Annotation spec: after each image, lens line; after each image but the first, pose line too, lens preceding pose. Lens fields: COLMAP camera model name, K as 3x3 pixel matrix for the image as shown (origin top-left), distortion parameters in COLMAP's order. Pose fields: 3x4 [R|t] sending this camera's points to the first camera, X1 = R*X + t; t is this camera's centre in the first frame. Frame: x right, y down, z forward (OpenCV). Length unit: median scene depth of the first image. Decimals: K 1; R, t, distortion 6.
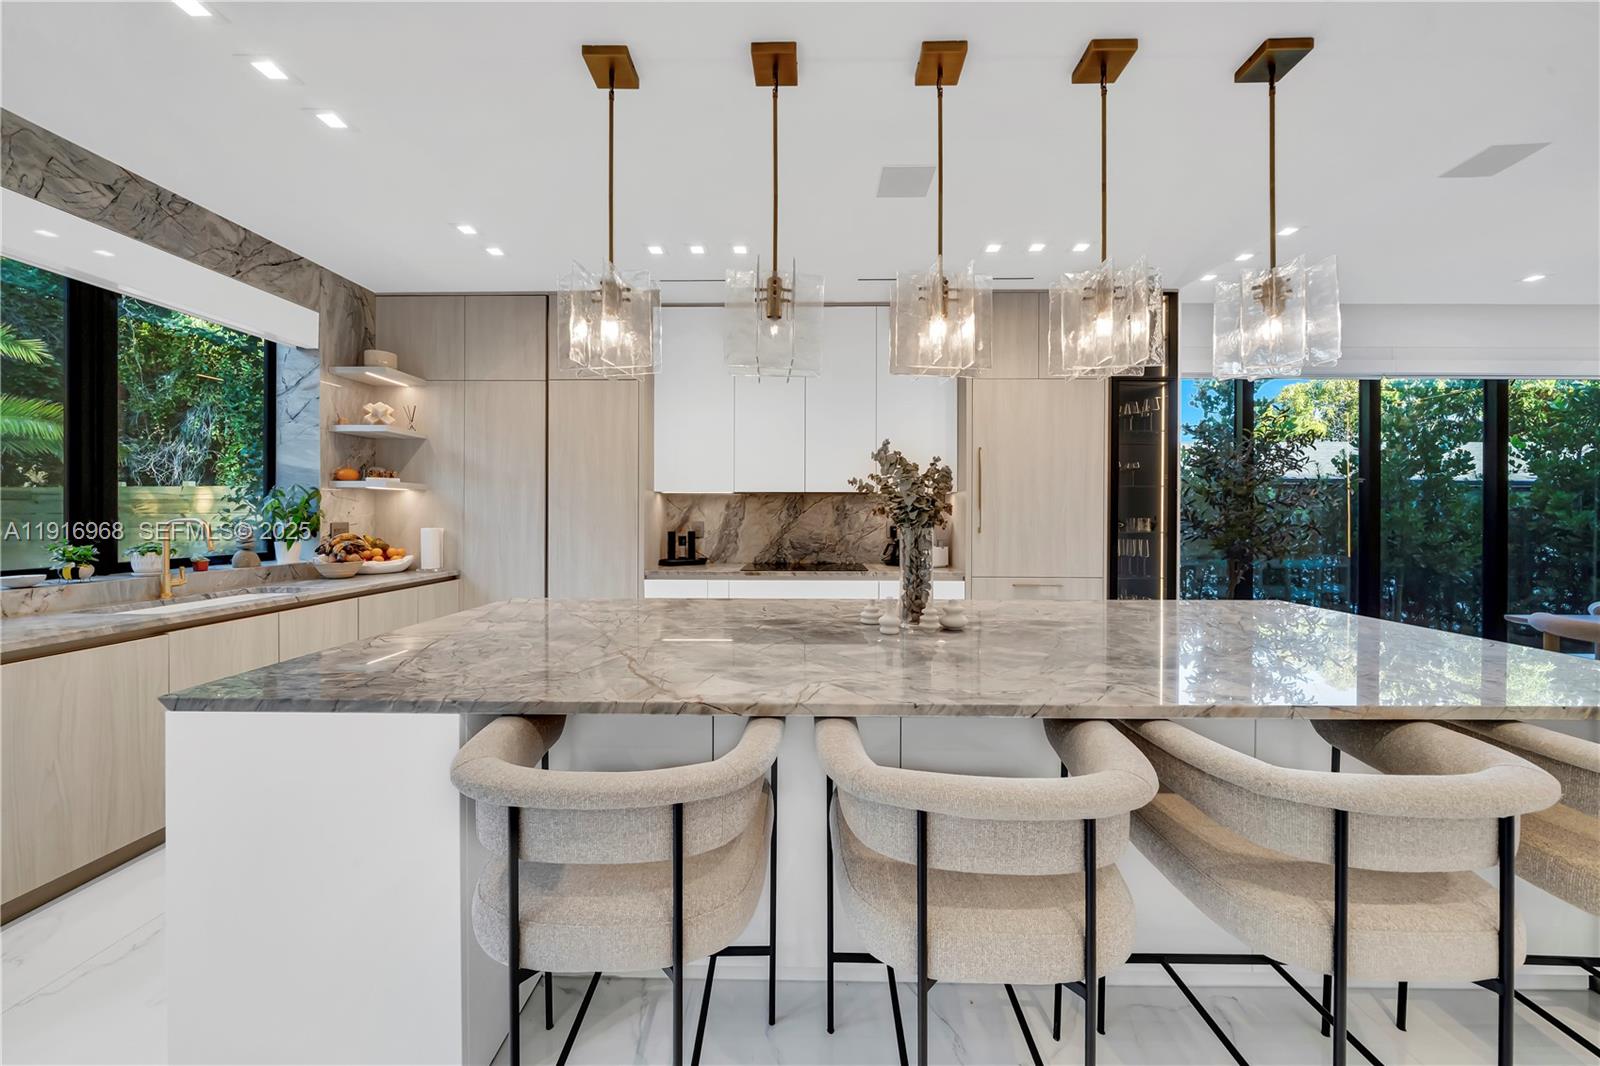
lens RADIAL K [[556.1, 0, 803.2], [0, 556.1, 518.2], [0, 0, 1]] dist [-0.000497, -0.000065]
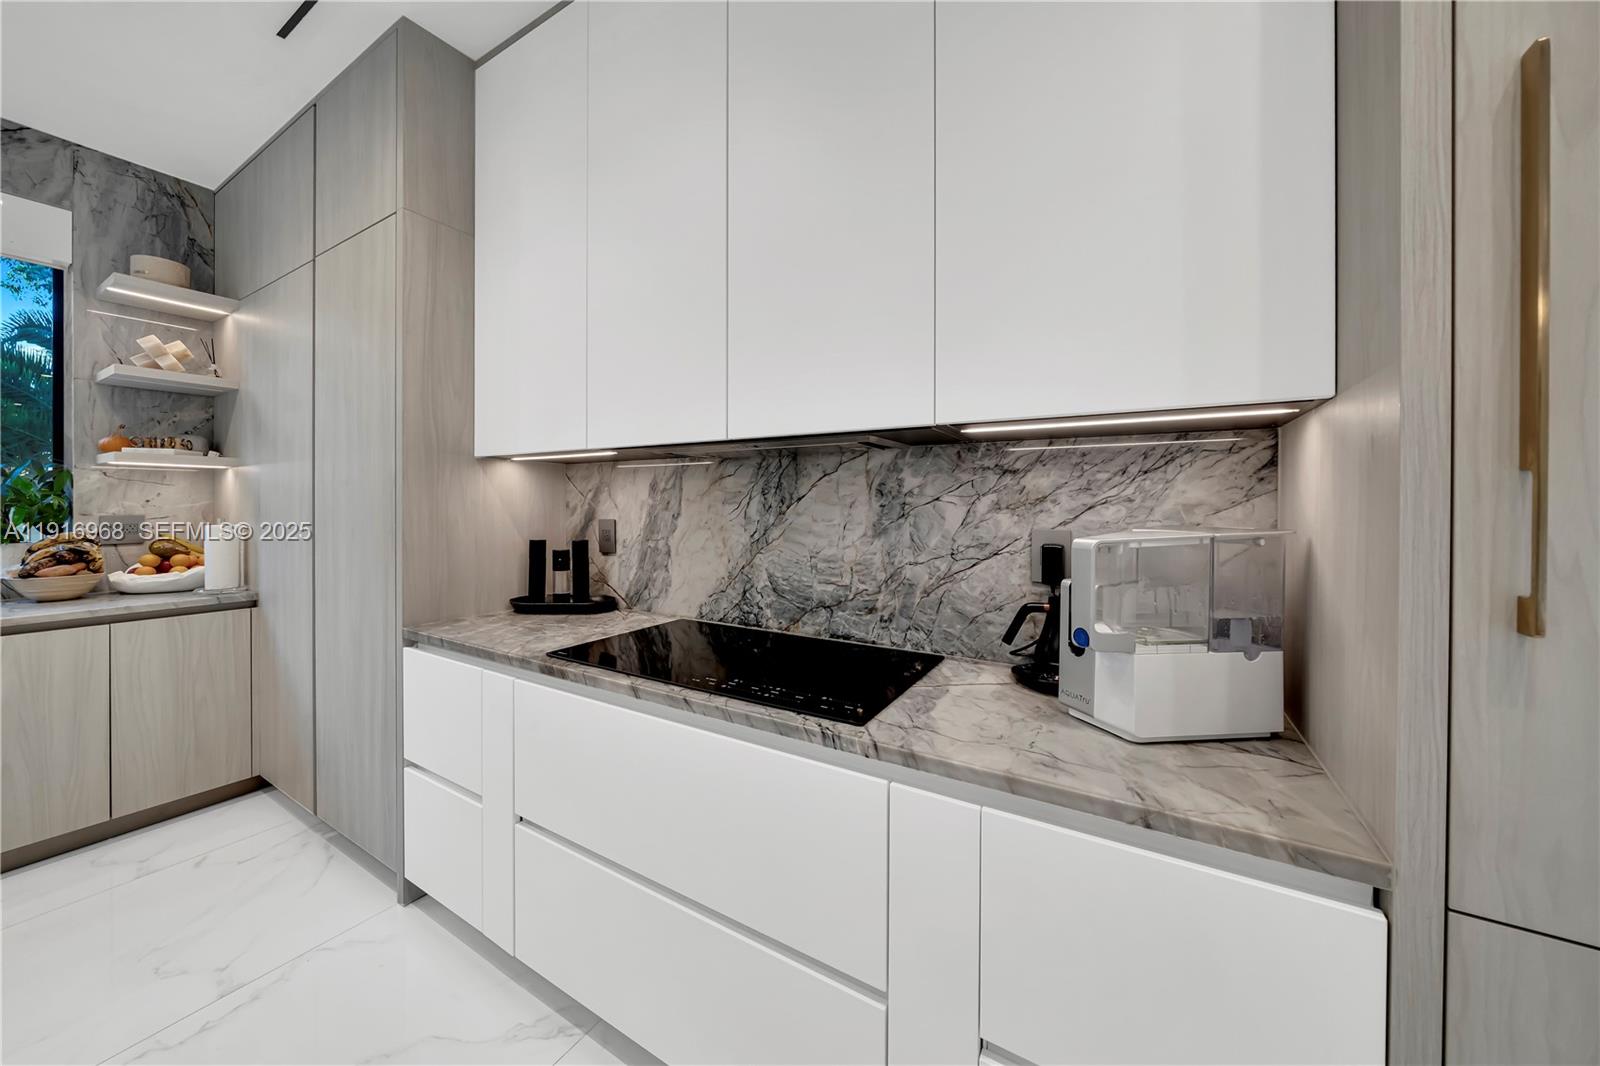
lens RADIAL K [[554.1, 0, 797.0], [0, 554.1, 505.4], [0, 0, 1]] dist [-0.007682, 0.000197]
pose [[0.866165, 0.002436, -0.499752, 0.218855], [-0.006267, 0.999962, -0.005988, -0.005472], [0.499718, 0.008319, 0.866148, 0.766861]]
